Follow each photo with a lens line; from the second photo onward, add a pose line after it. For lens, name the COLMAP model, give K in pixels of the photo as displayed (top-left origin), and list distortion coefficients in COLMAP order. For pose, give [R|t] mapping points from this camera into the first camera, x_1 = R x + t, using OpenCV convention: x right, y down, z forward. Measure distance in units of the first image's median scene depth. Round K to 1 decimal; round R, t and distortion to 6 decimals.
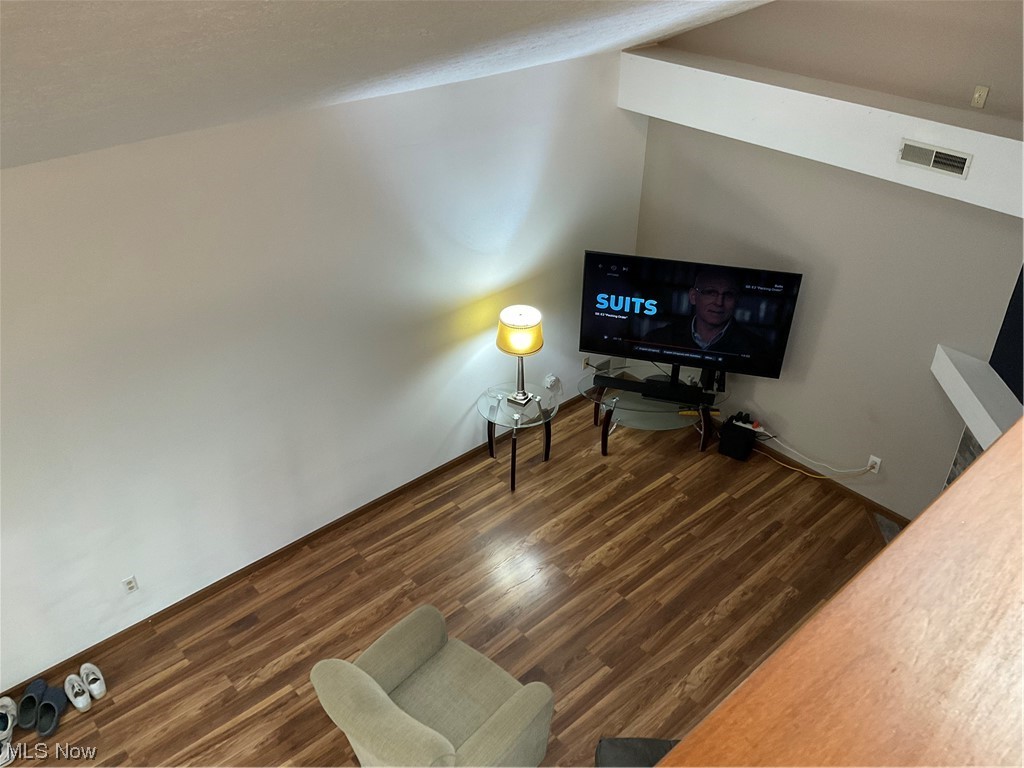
lens RADIAL K [[842.2, 0, 510.2], [0, 842.2, 381.7], [0, 0, 1]] dist [0.066823, -0.129037]
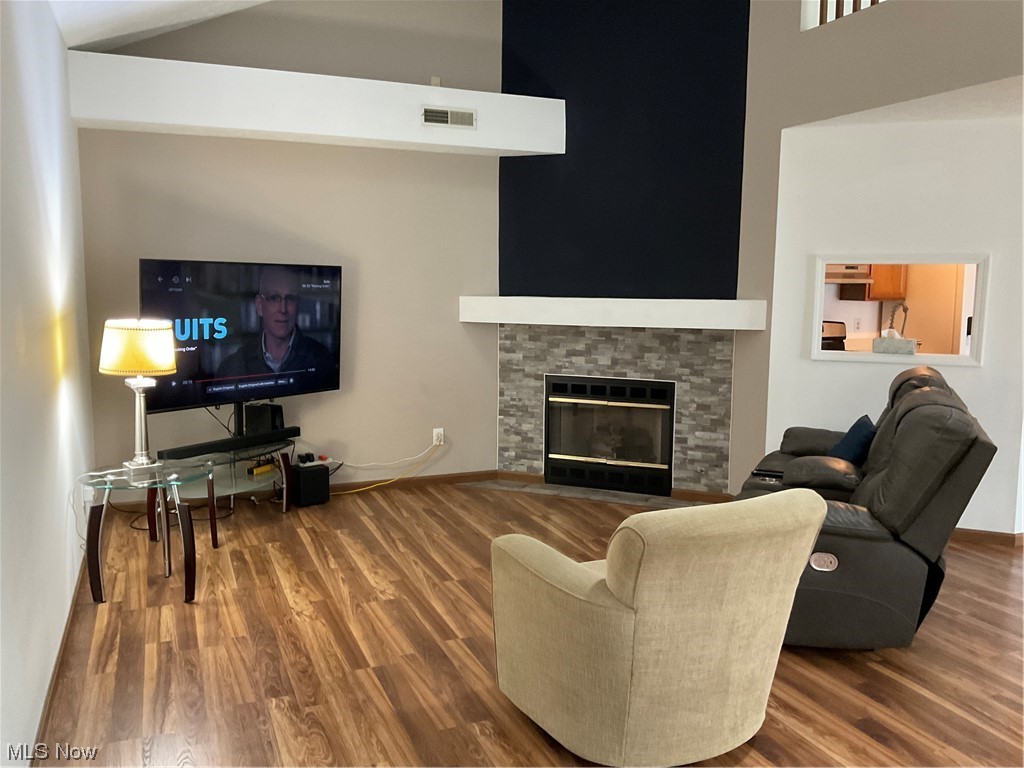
lens RADIAL K [[842.2, 0, 510.6], [0, 842.2, 382.9], [0, 0, 1]] dist [0.066823, -0.129037]
pose [[0.331230, -0.114422, 0.936587, -0.512946], [0.499774, 0.863217, -0.071290, 0.155850], [-0.800320, 0.491695, 0.343109, 0.520112]]
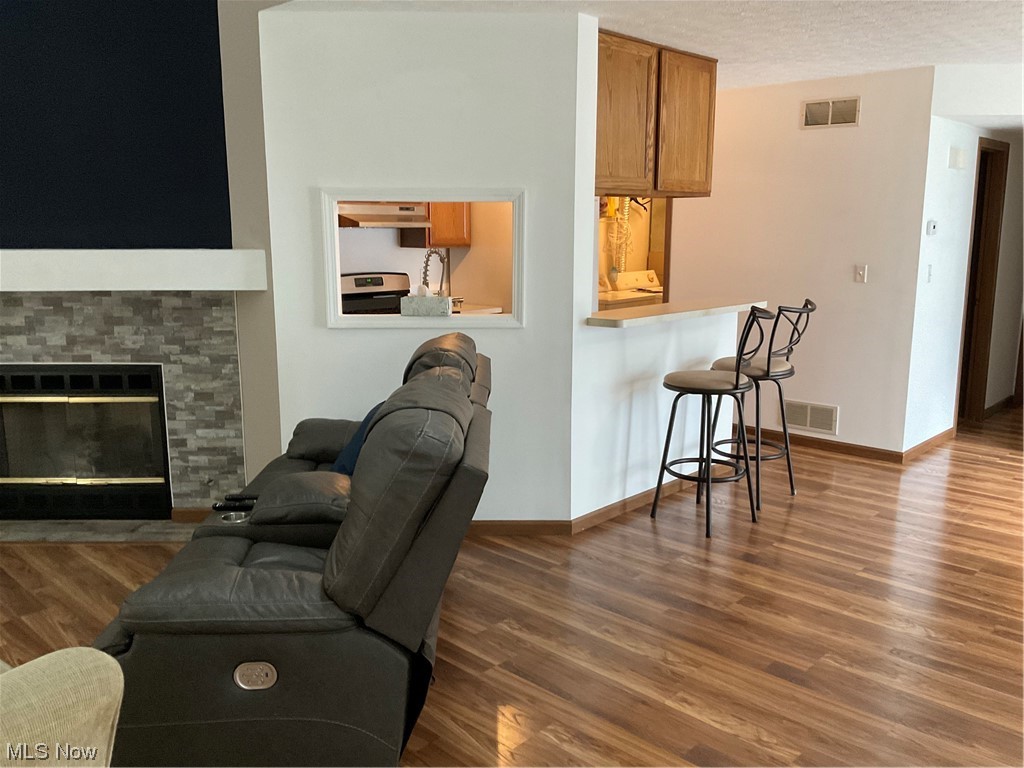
lens RADIAL K [[842.2, 0, 516.1], [0, 842.2, 378.7], [0, 0, 1]] dist [0.066823, -0.129037]
pose [[-0.083663, -0.178049, 0.980459, -0.265266], [0.532504, 0.823656, 0.195012, 0.208738], [-0.842282, 0.538414, 0.025903, 0.441714]]
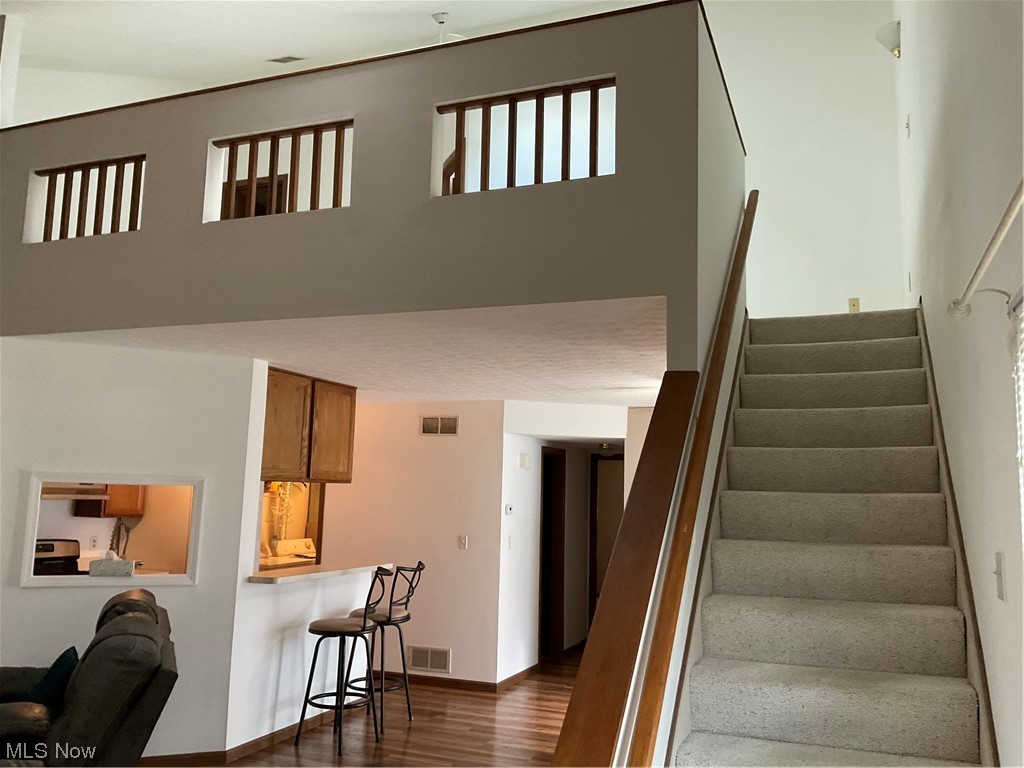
lens RADIAL K [[842.2, 0, 513.4], [0, 842.2, 378.7], [0, 0, 1]] dist [0.066823, -0.129037]
pose [[-0.447967, 0.111953, 0.887013, -0.513253], [0.454901, 0.882645, 0.118337, 0.172036], [-0.769669, 0.456514, -0.446323, 0.471797]]
